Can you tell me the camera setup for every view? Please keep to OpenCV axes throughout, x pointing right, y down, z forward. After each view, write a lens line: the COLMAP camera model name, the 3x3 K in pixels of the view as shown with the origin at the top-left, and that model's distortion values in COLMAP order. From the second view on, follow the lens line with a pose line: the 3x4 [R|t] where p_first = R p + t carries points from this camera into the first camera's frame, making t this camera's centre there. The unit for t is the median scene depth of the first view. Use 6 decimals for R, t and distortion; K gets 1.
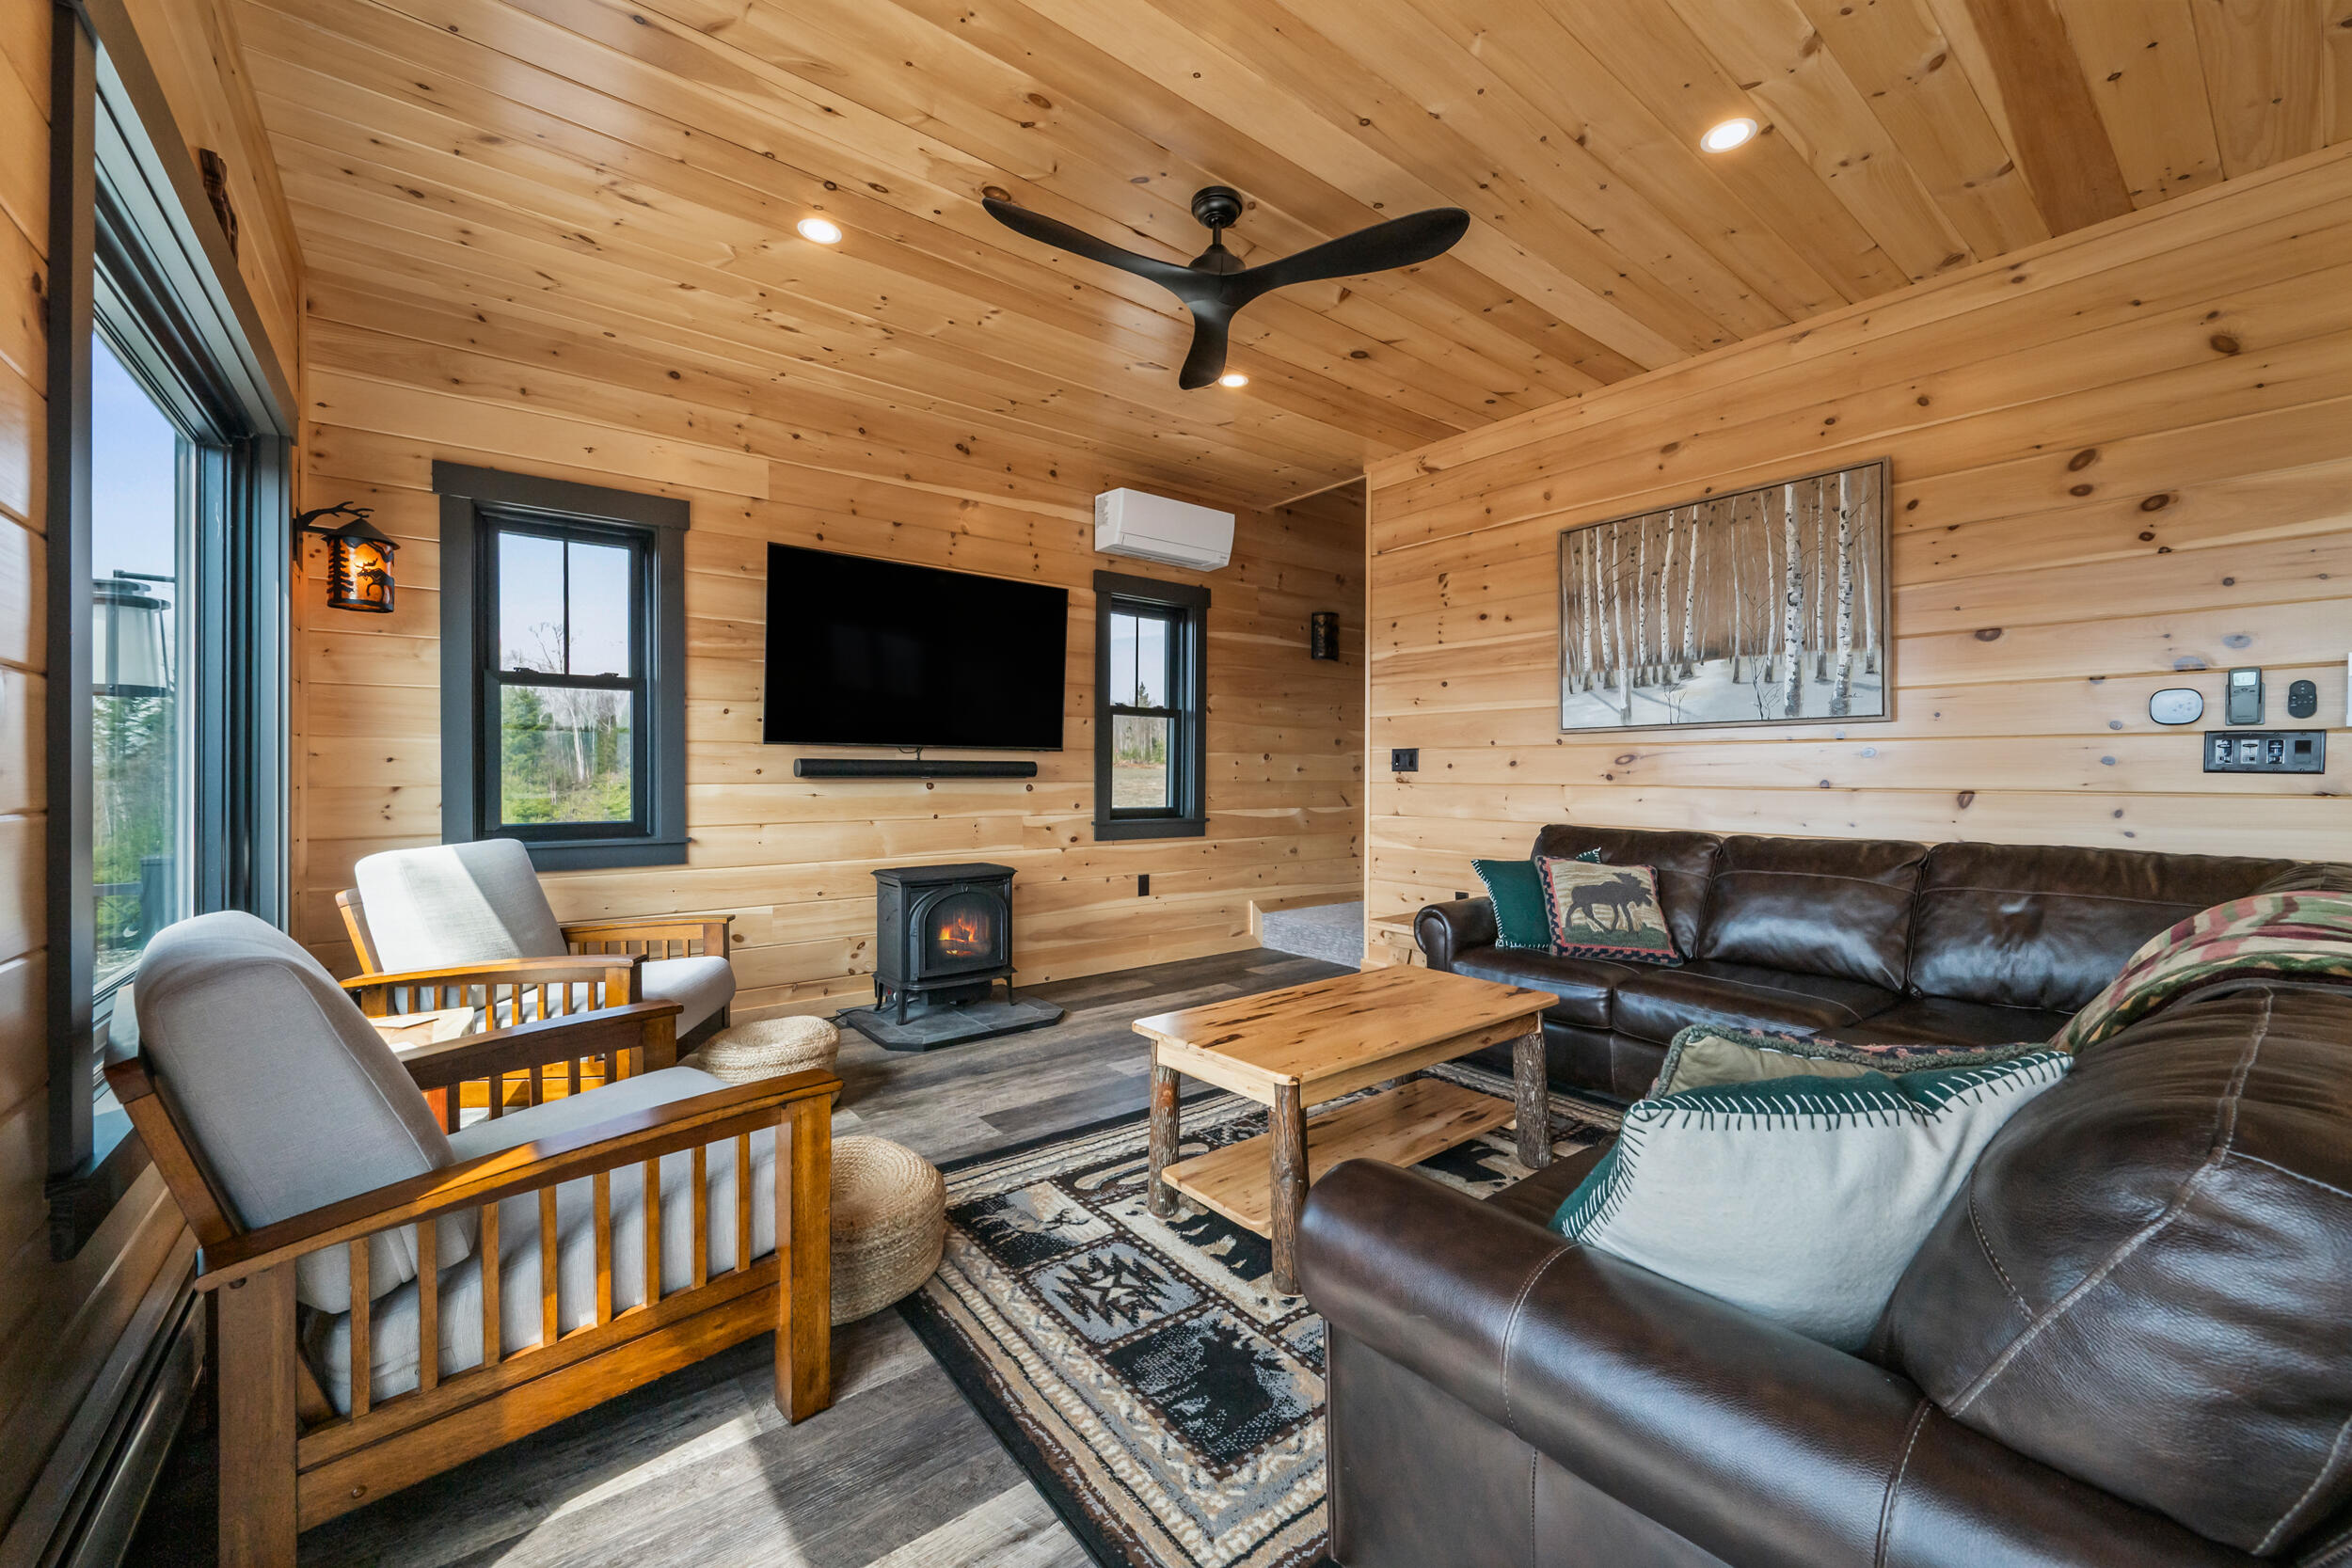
lens RADIAL K [[934.8, 0, 1200.5], [0, 934.8, 780.0], [0, 0, 1]] dist [0.000505, -0.000194]
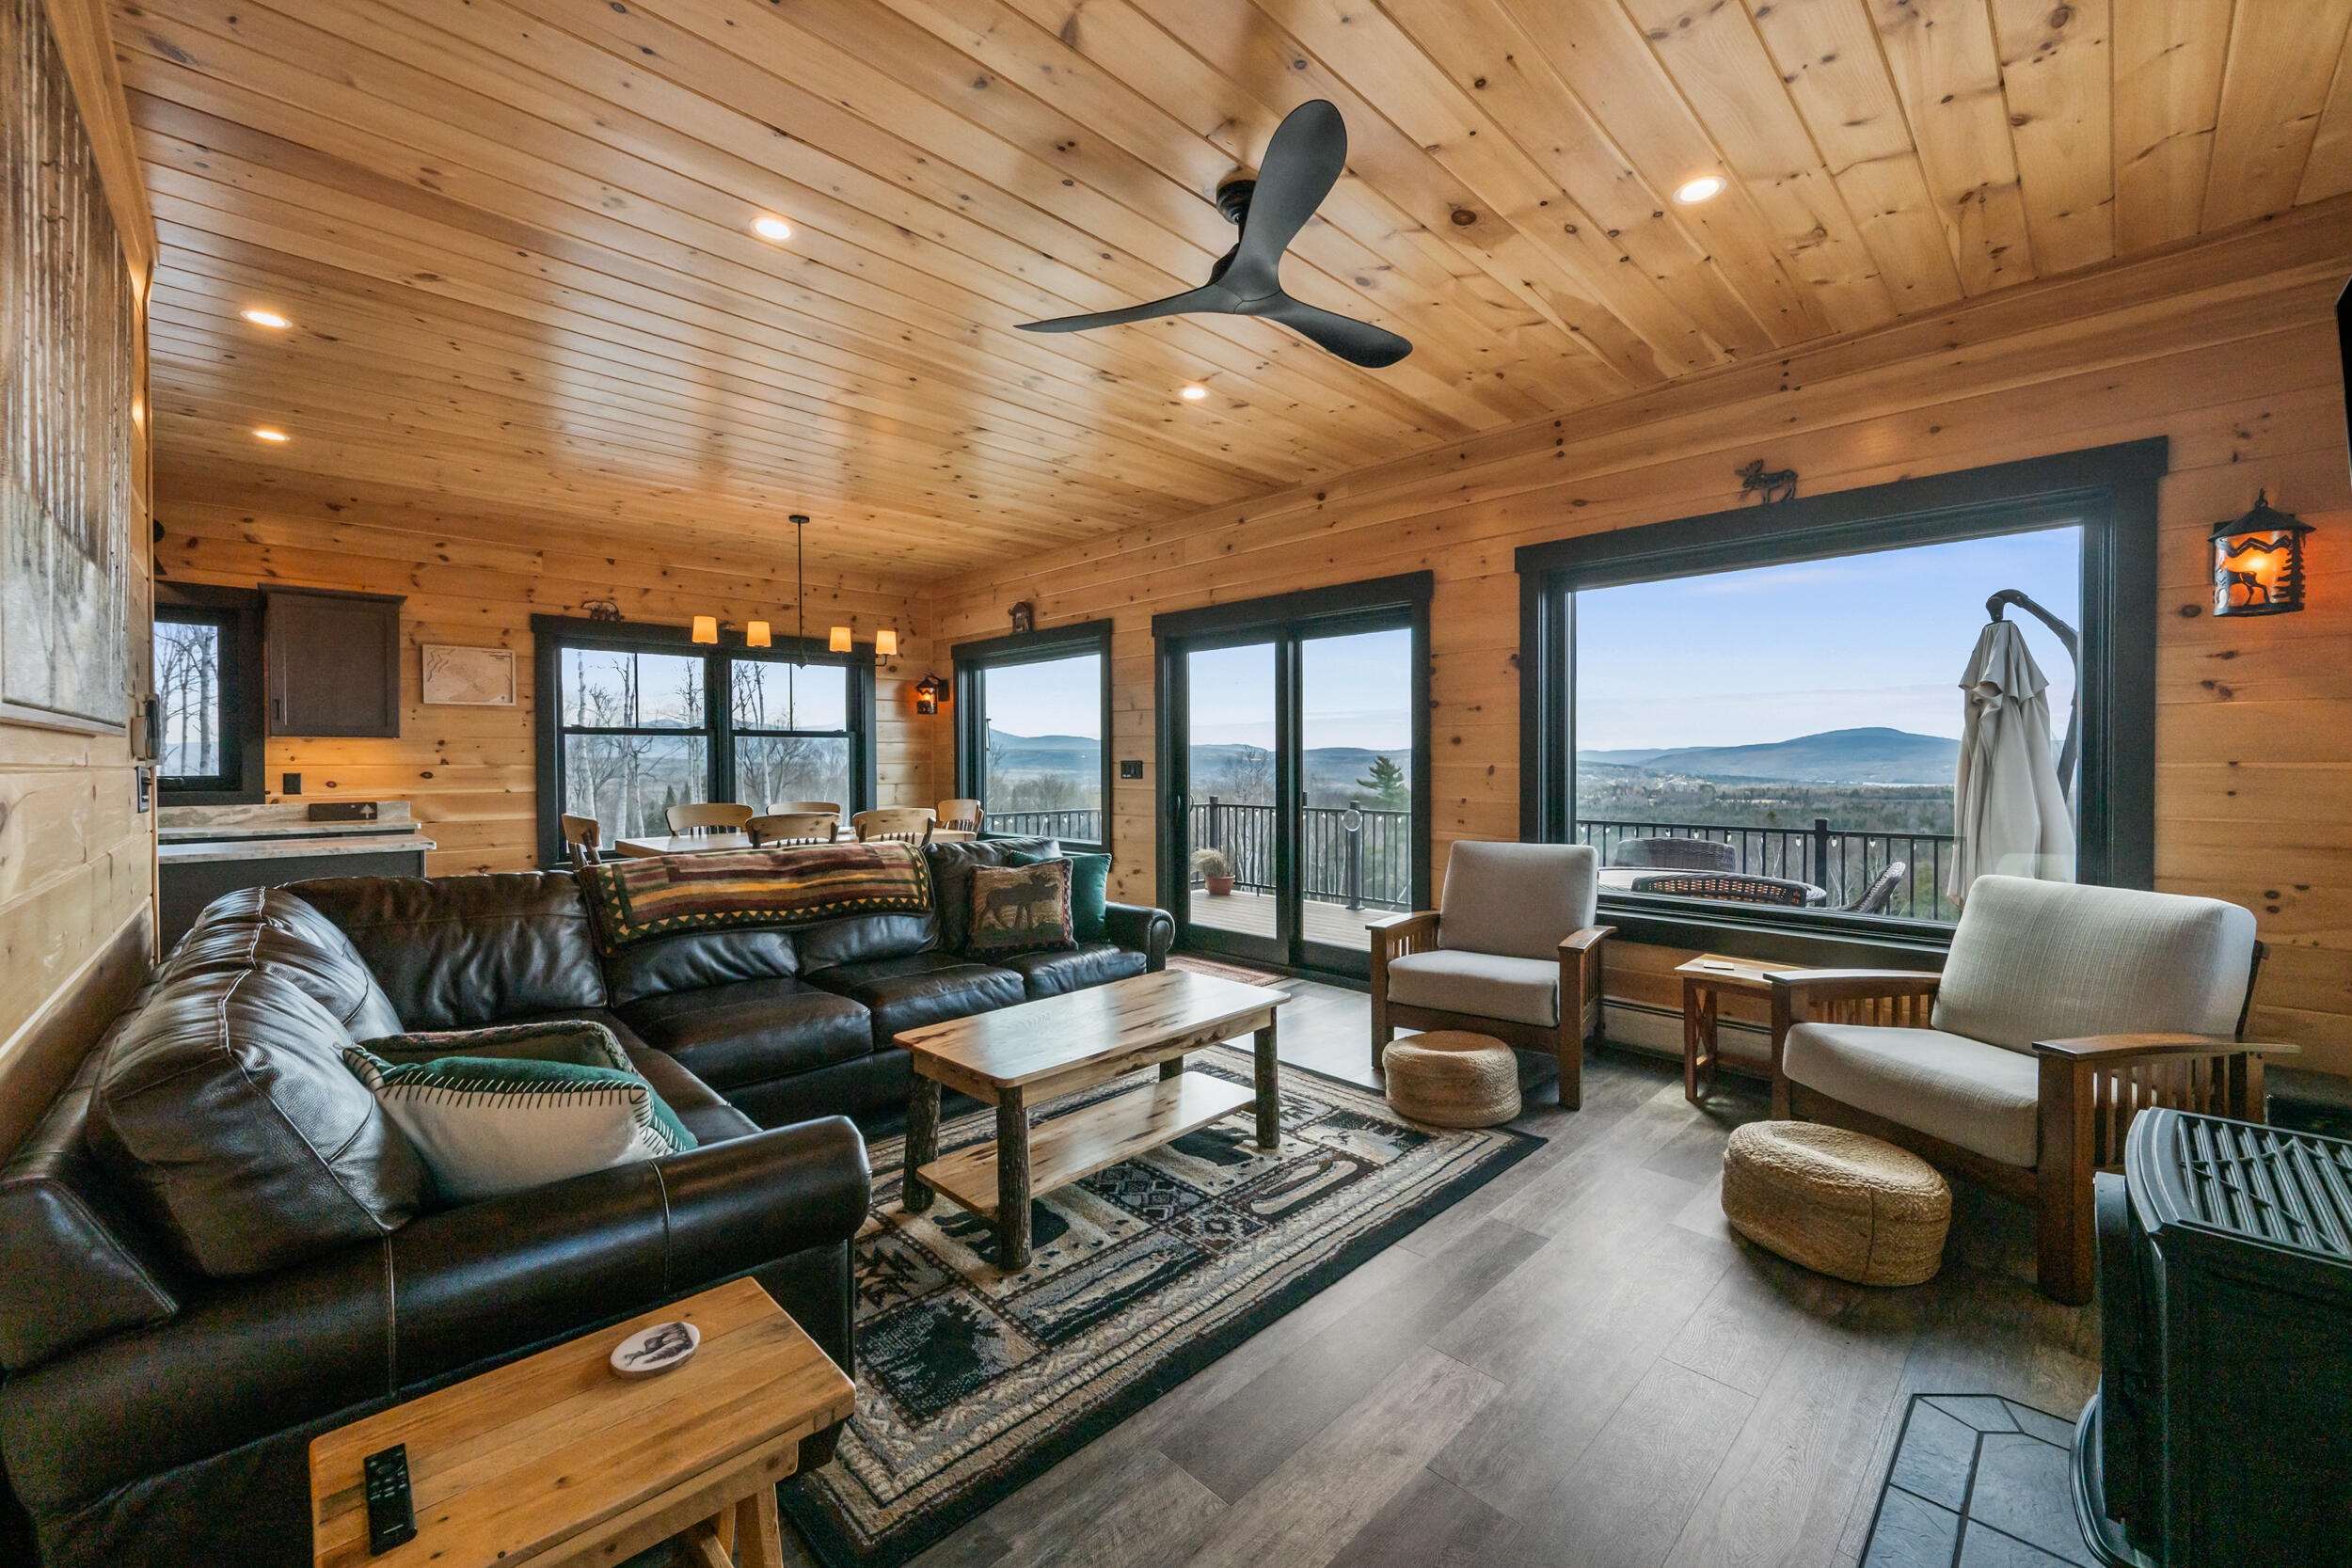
lens RADIAL K [[934.8, 0, 1214.4], [0, 934.8, 761.9], [0, 0, 1]] dist [0.000505, -0.000194]
pose [[-0.993073, 0.003668, -0.117441, 0.120858], [0.002670, 0.999959, 0.008658, -0.049694], [0.117468, 0.008285, -0.993042, 1.504617]]
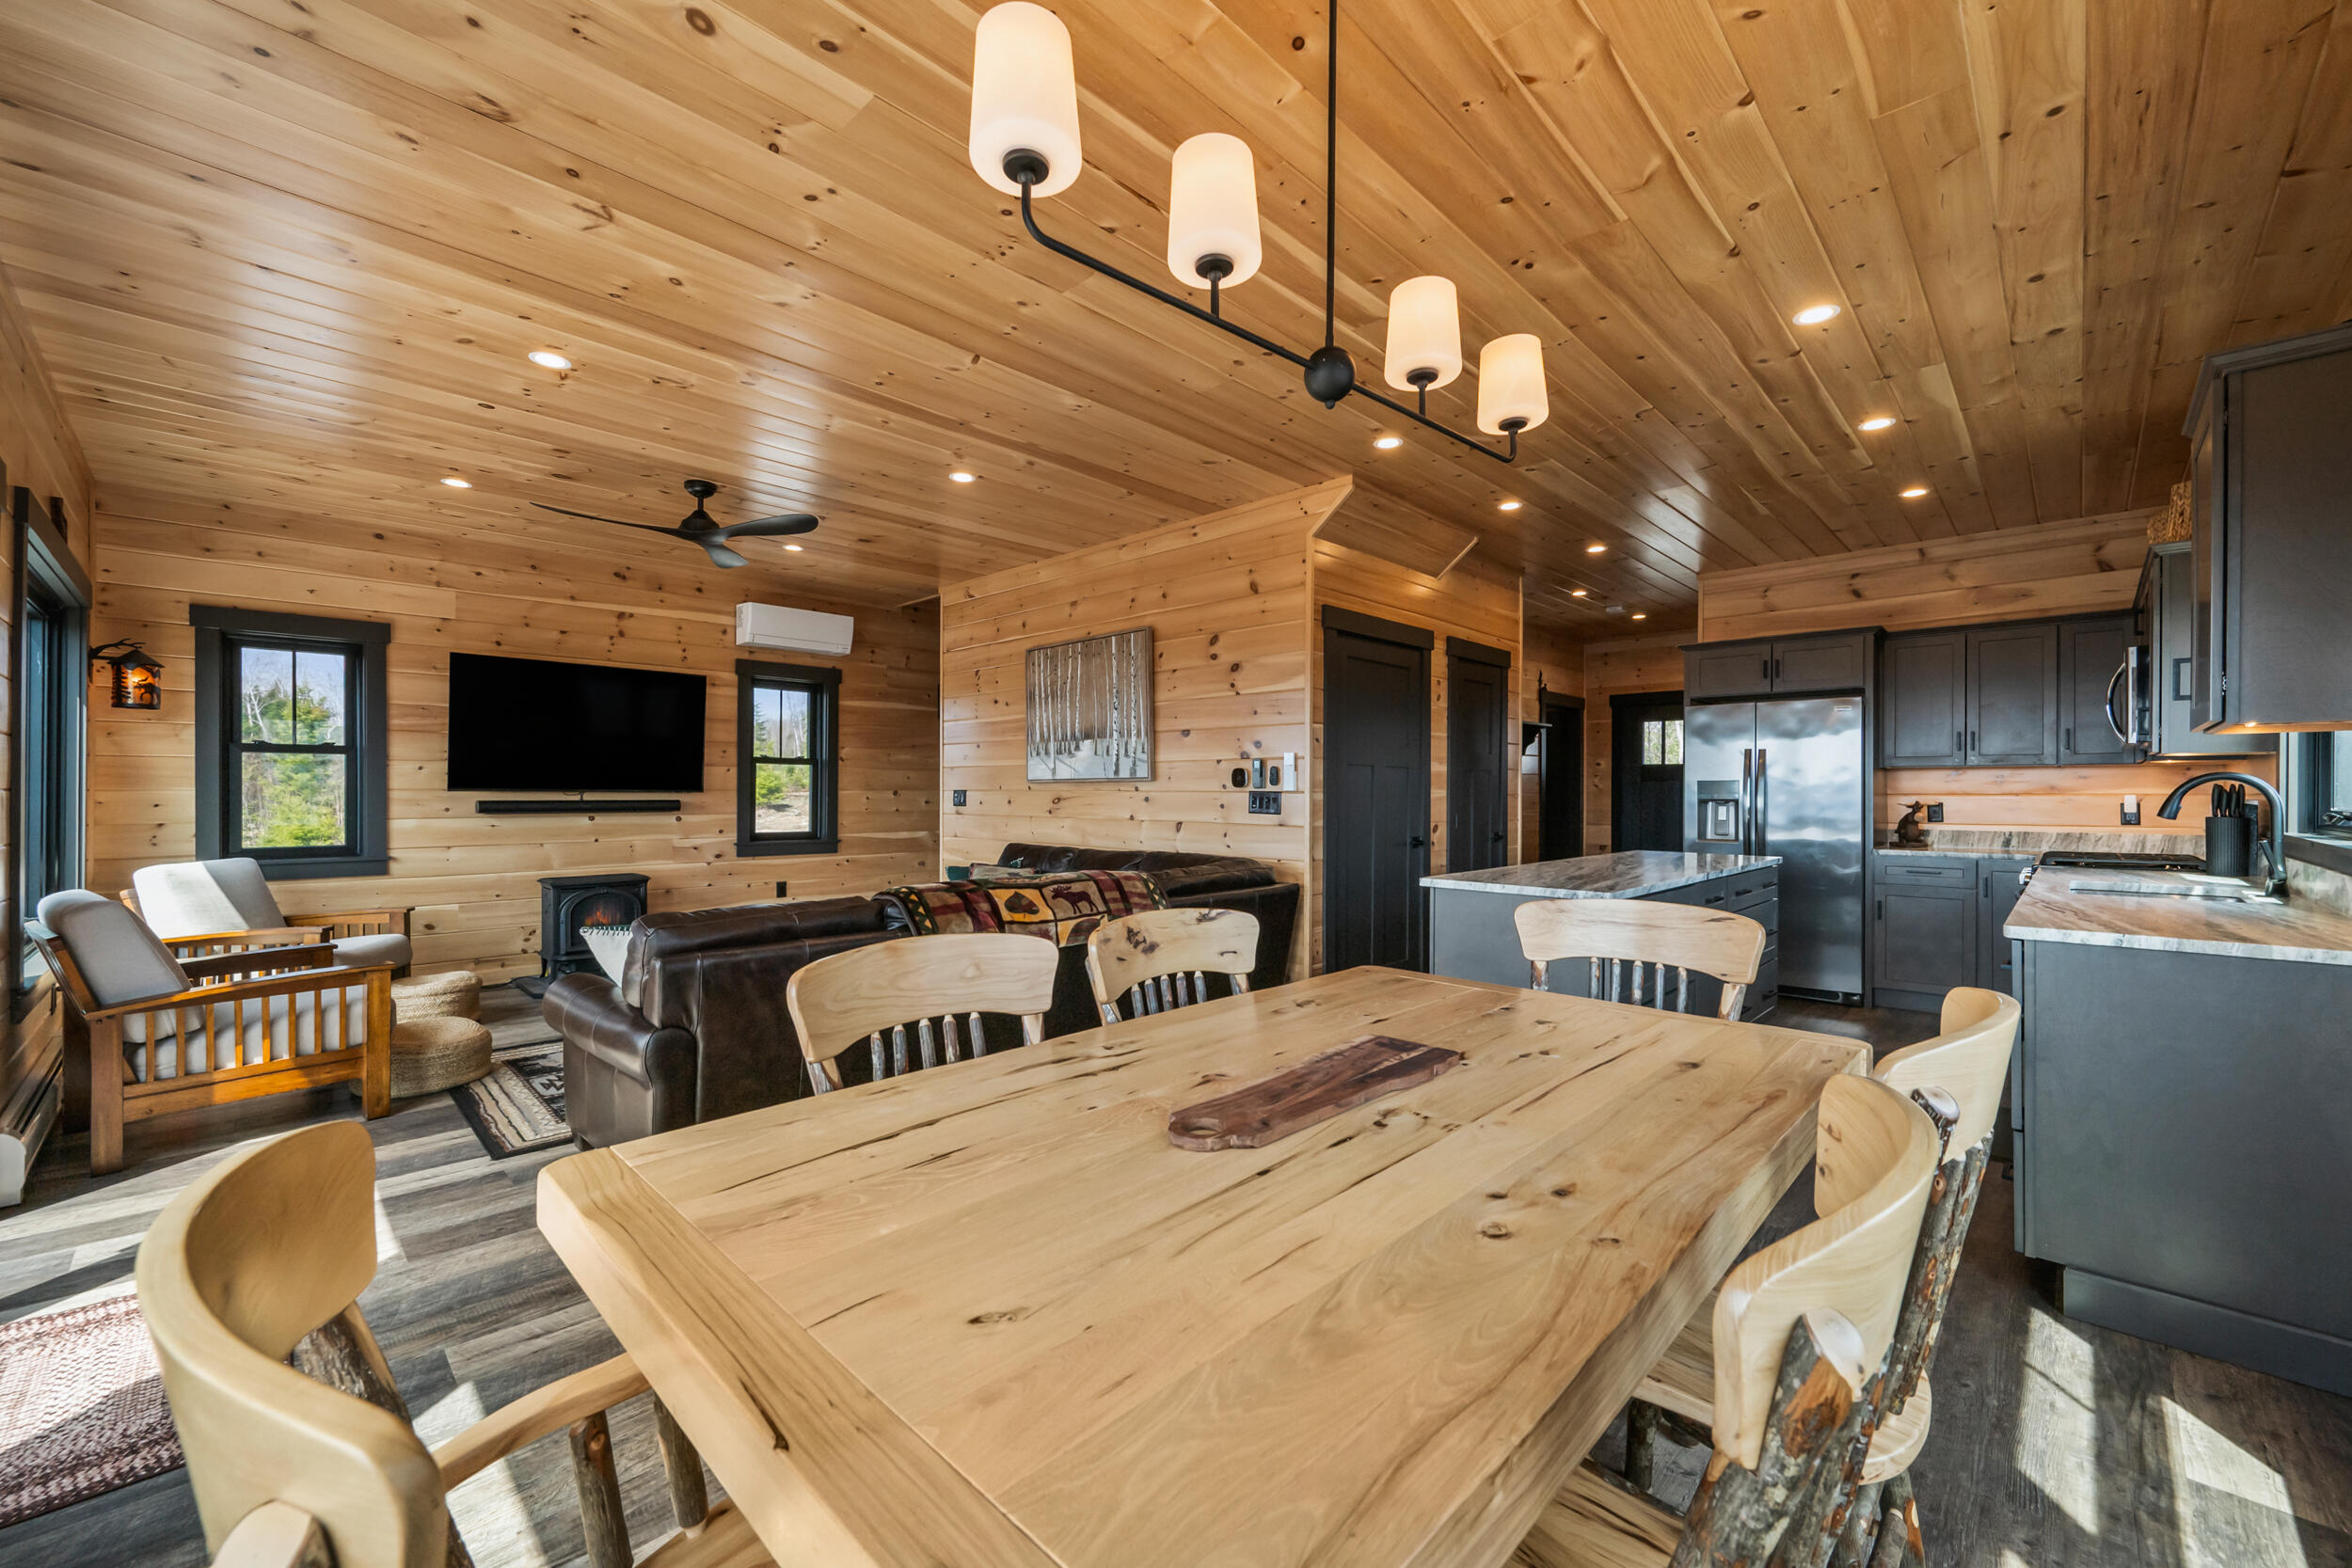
lens RADIAL K [[934.8, 0, 1187.9], [0, 934.8, 792.6], [0, 0, 1]] dist [0.000505, -0.000194]
pose [[0.991983, -0.000735, 0.126373, 0.537359], [0.001470, 0.999983, -0.005719, -0.029443], [-0.126366, 0.005859, 0.991966, -0.640532]]
